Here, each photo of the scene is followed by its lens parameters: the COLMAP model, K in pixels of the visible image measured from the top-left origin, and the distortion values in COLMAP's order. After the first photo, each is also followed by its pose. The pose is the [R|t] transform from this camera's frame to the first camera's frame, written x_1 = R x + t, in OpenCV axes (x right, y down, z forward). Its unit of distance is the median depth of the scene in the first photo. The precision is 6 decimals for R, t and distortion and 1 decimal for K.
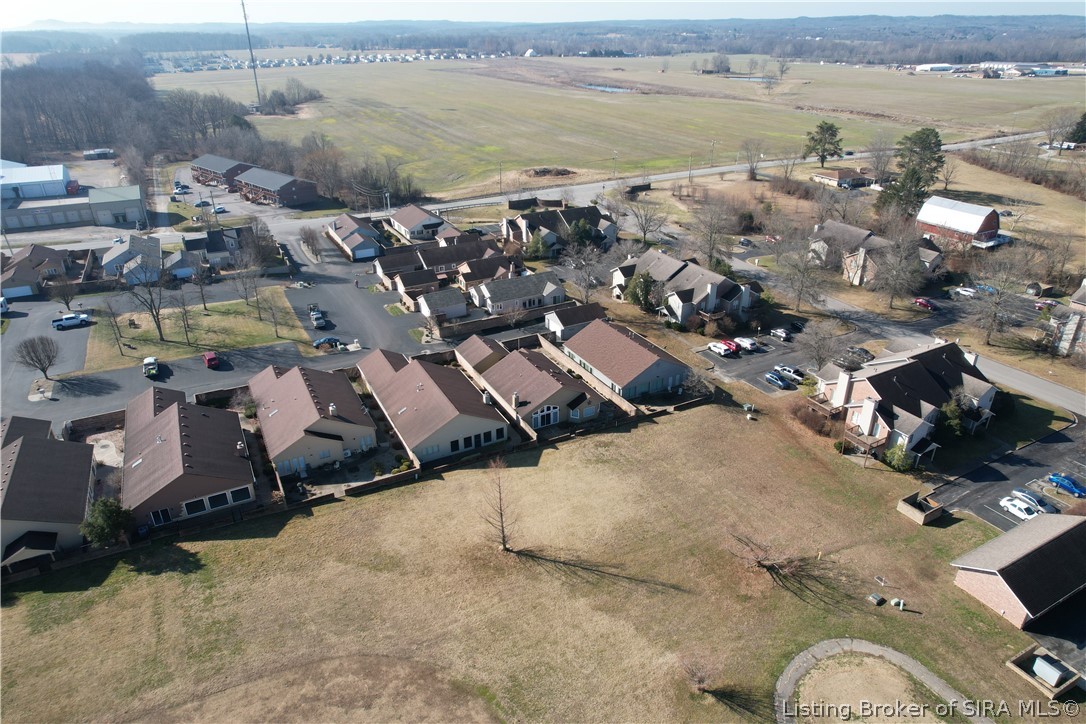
lens RADIAL K [[692.1, 0, 549.7], [0, 692.1, 358.7], [0, 0, 1]] dist [-0.080941, 0.072634]
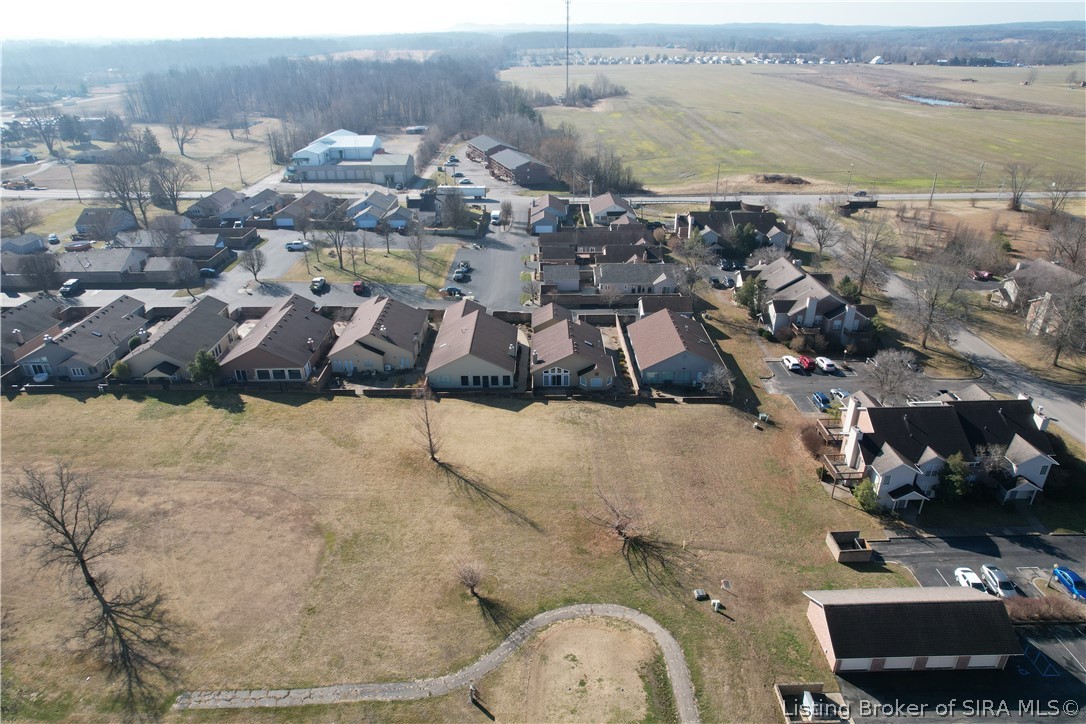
lens RADIAL K [[692.1, 0, 549.7], [0, 692.1, 358.7], [0, 0, 1]] dist [-0.080941, 0.072634]
pose [[0.889161, 0.198174, -0.412456, 0.310296], [-0.199345, 0.979085, 0.040681, 0.007870], [0.411891, 0.046049, 0.910069, -0.014536]]
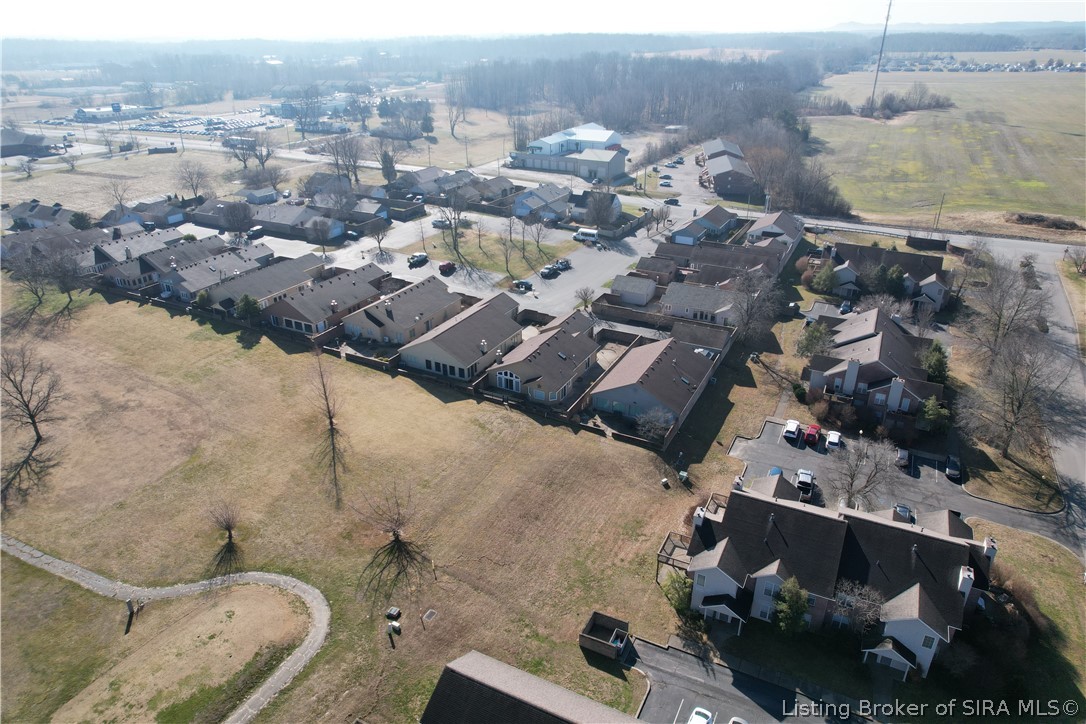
lens RADIAL K [[692.1, 0, 549.7], [0, 692.1, 358.7], [0, 0, 1]] dist [-0.080941, 0.072634]
pose [[0.568469, 0.358345, -0.740562, 0.594331], [-0.358761, 0.918034, 0.168829, -0.113117], [0.740360, 0.169711, 0.650435, 0.227288]]
